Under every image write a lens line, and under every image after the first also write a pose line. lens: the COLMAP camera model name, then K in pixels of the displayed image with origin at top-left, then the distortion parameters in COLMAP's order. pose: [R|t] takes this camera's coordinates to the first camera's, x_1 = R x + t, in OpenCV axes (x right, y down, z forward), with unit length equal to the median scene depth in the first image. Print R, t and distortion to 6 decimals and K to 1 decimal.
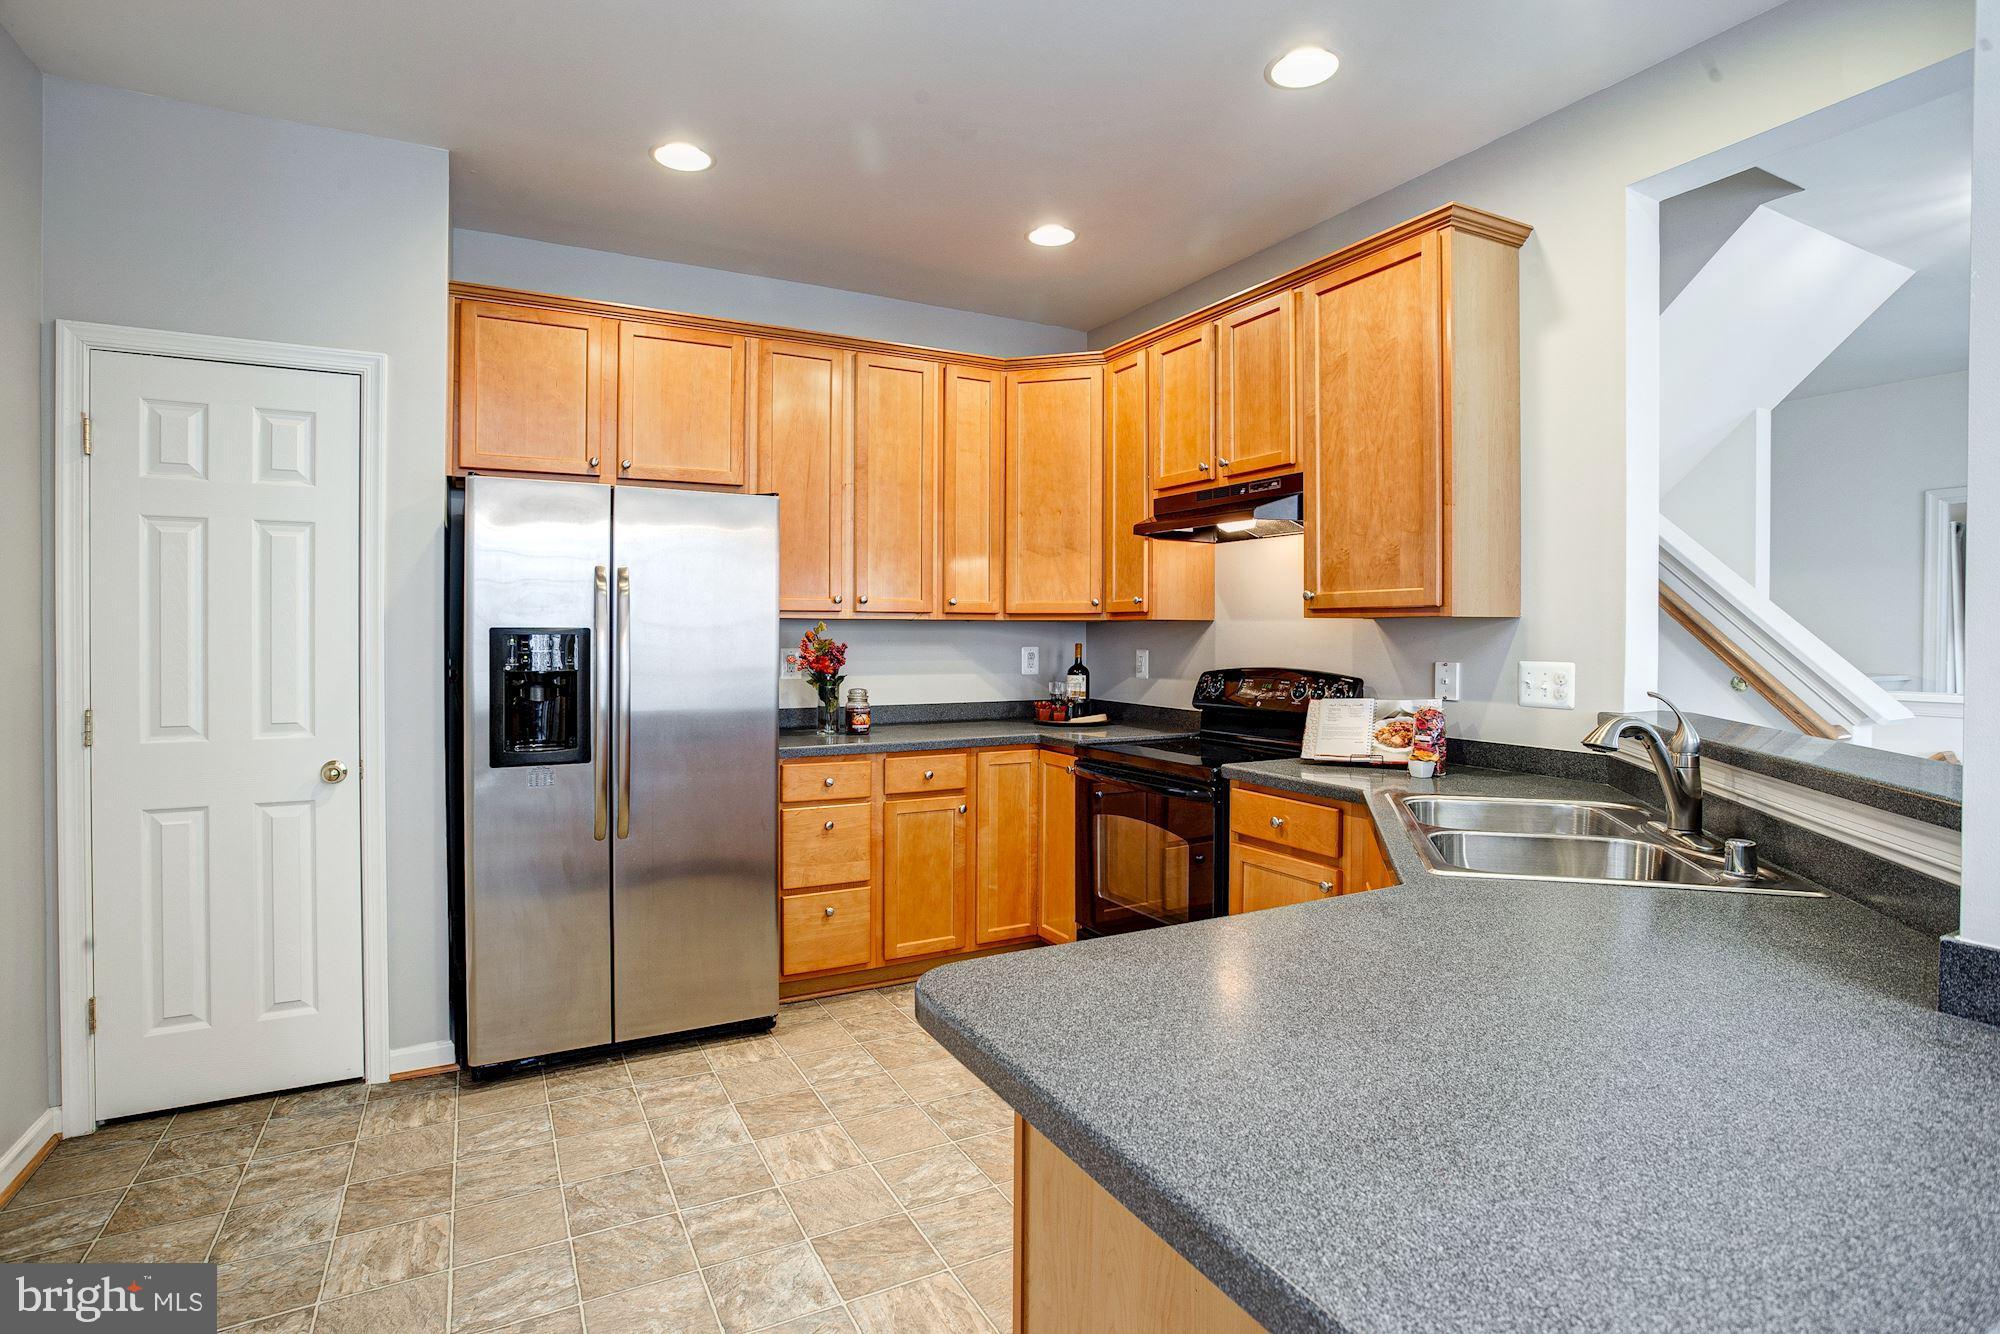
lens RADIAL K [[970.4, 0, 986.0], [0, 970.4, 631.3], [0, 0, 1]] dist [-0.038822, 0.021145]
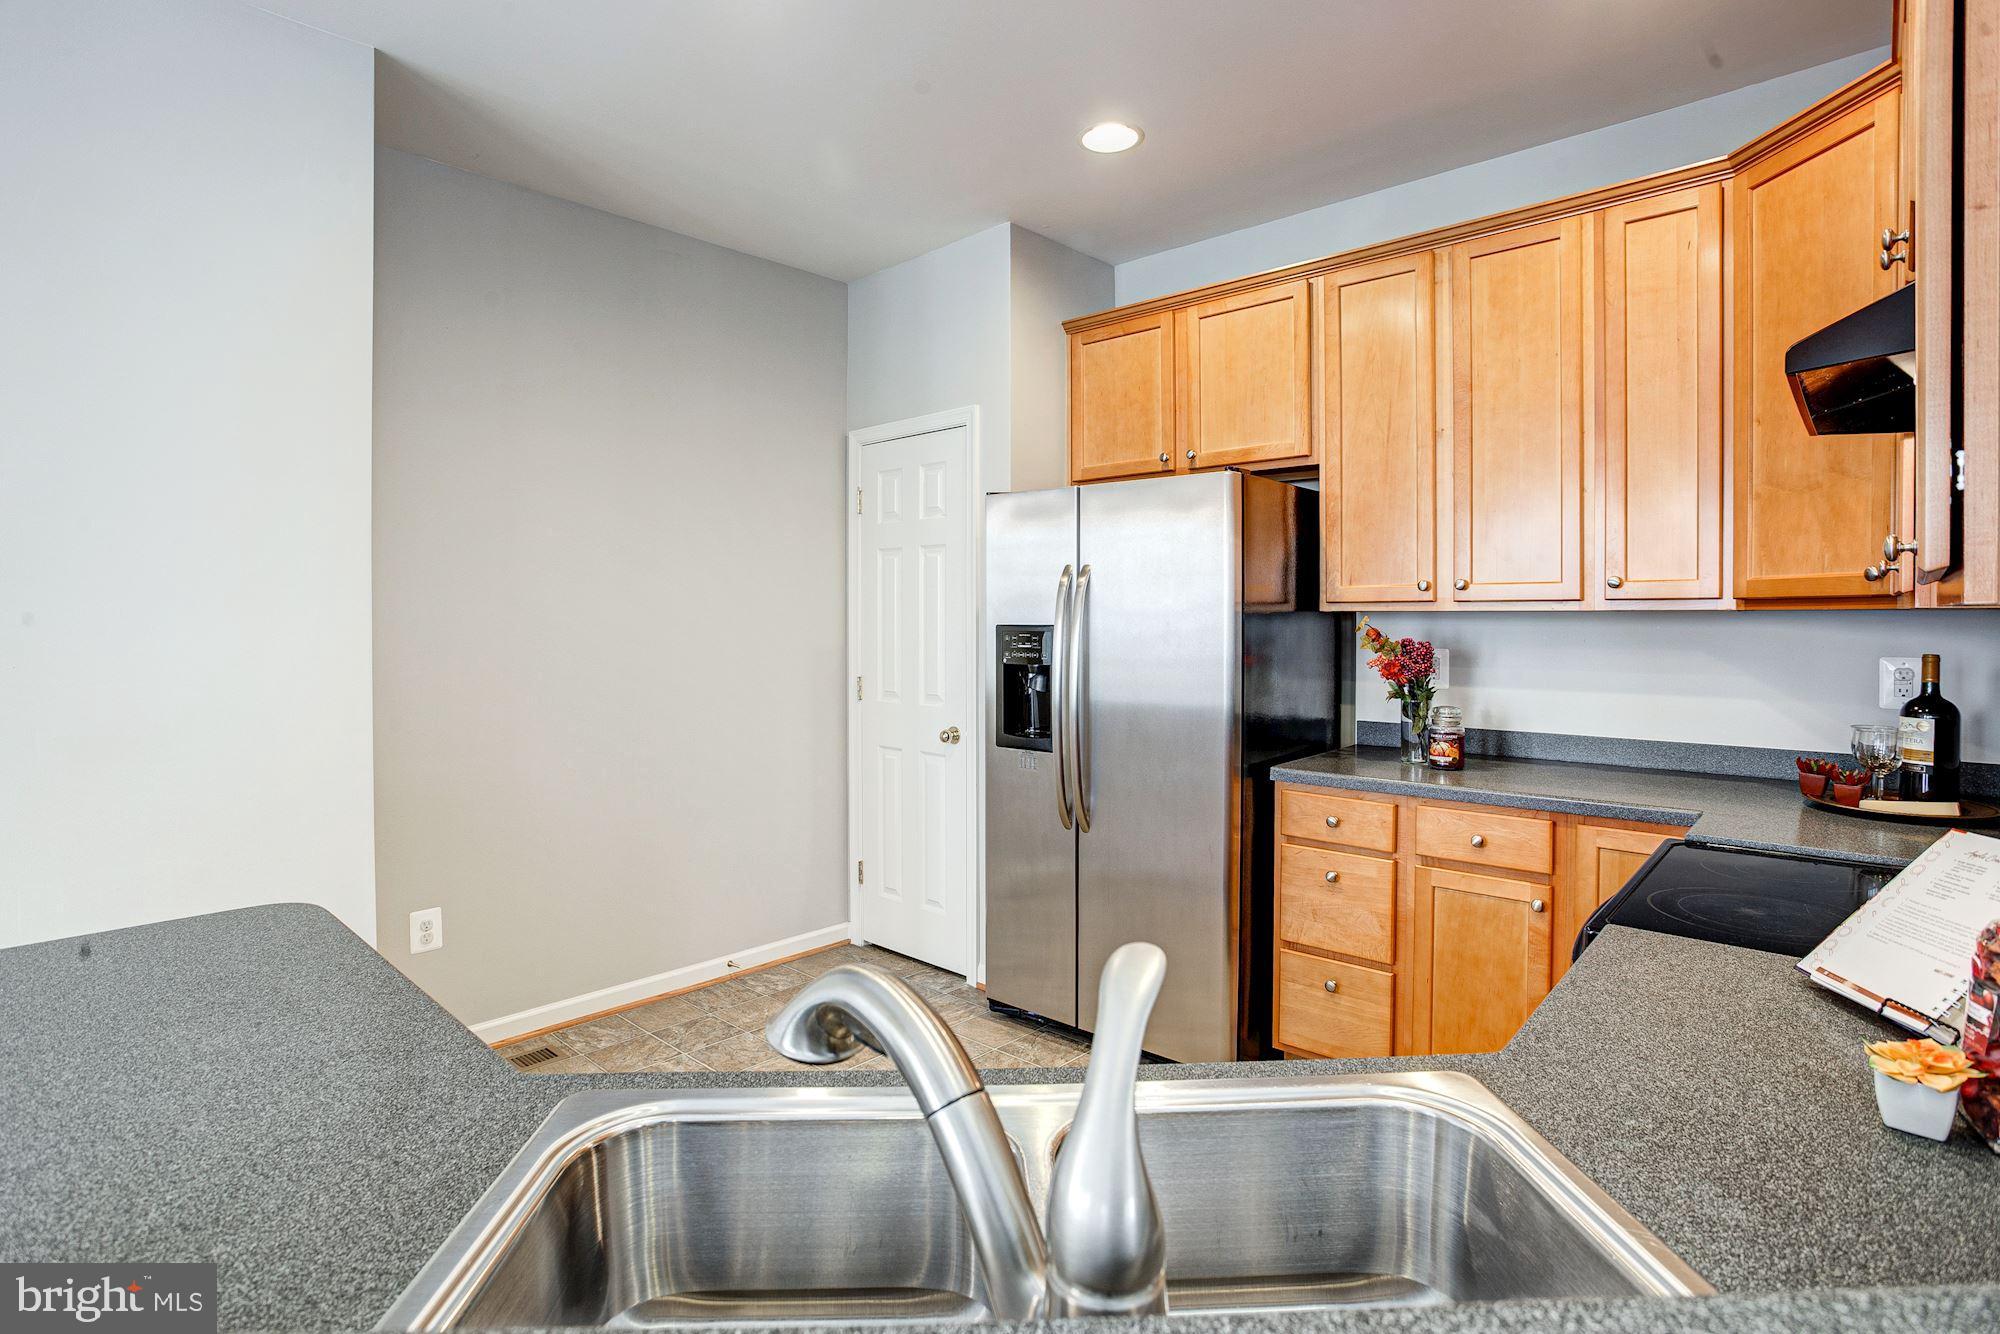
lens RADIAL K [[997.5, 0, 996.8], [0, 997.5, 626.4], [0, 0, 1]] dist [-0.013314, 0.000641]
pose [[0.363884, 0.004447, -0.931434, 0.450631], [-0.000626, 0.999990, 0.004529, -0.004796], [0.931444, -0.001066, 0.363883, 0.417383]]
